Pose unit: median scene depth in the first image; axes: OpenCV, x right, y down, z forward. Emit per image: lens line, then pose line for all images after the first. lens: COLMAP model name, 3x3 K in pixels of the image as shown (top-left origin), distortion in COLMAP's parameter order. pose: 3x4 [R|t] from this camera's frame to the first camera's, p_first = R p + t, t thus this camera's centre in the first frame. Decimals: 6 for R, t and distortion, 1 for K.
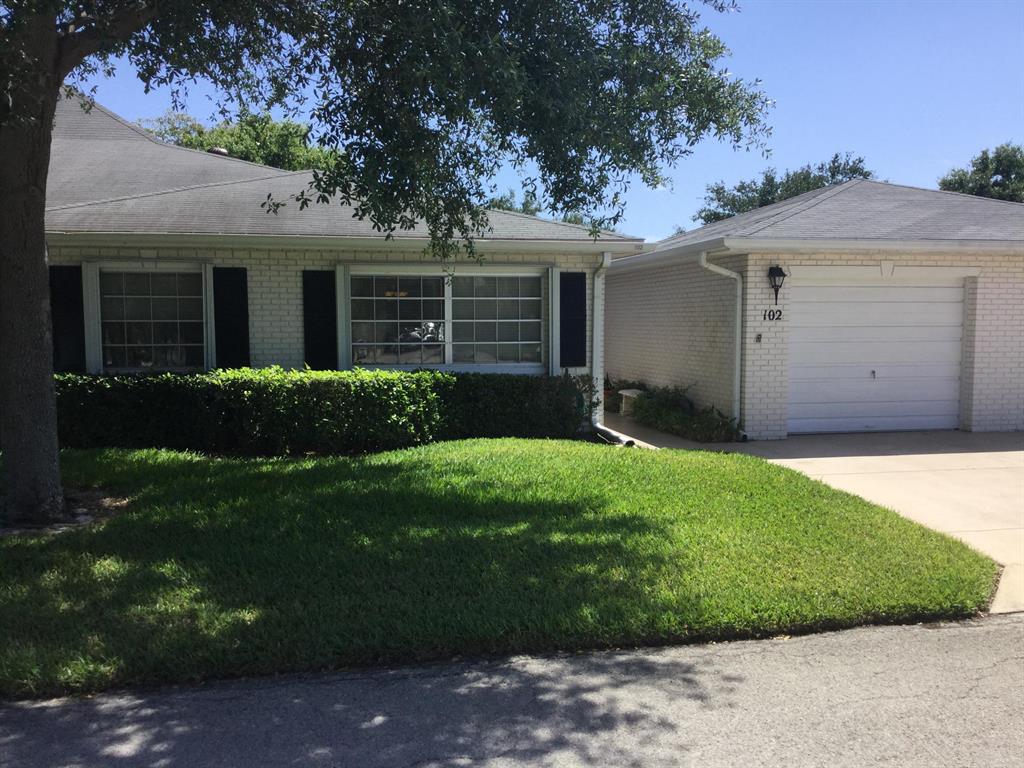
lens RADIAL K [[925.9, 0, 512.2], [0, 925.9, 387.7], [0, 0, 1]] dist [0.027370, 0.008334]
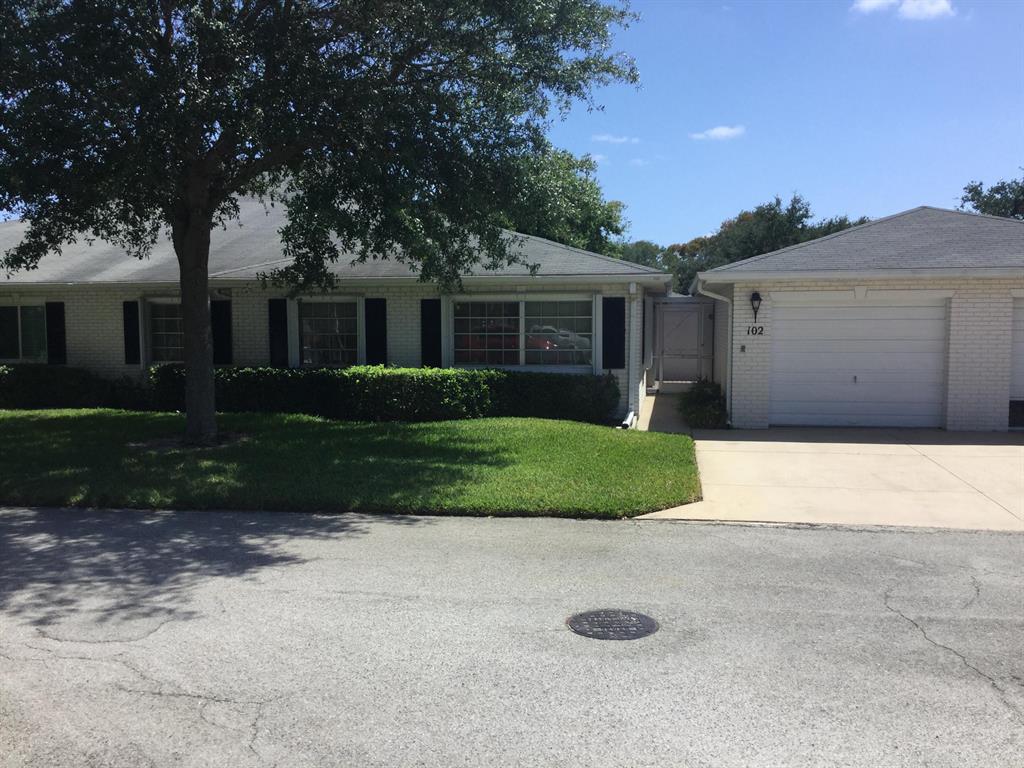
lens RADIAL K [[925.9, 0, 512.2], [0, 925.9, 382.3], [0, 0, 1]] dist [0.027370, 0.008334]
pose [[0.931170, 0.023168, -0.363848, 0.435286], [-0.024795, 0.999693, 0.000198, 0.000375], [0.363741, 0.008837, 0.931458, -0.304382]]
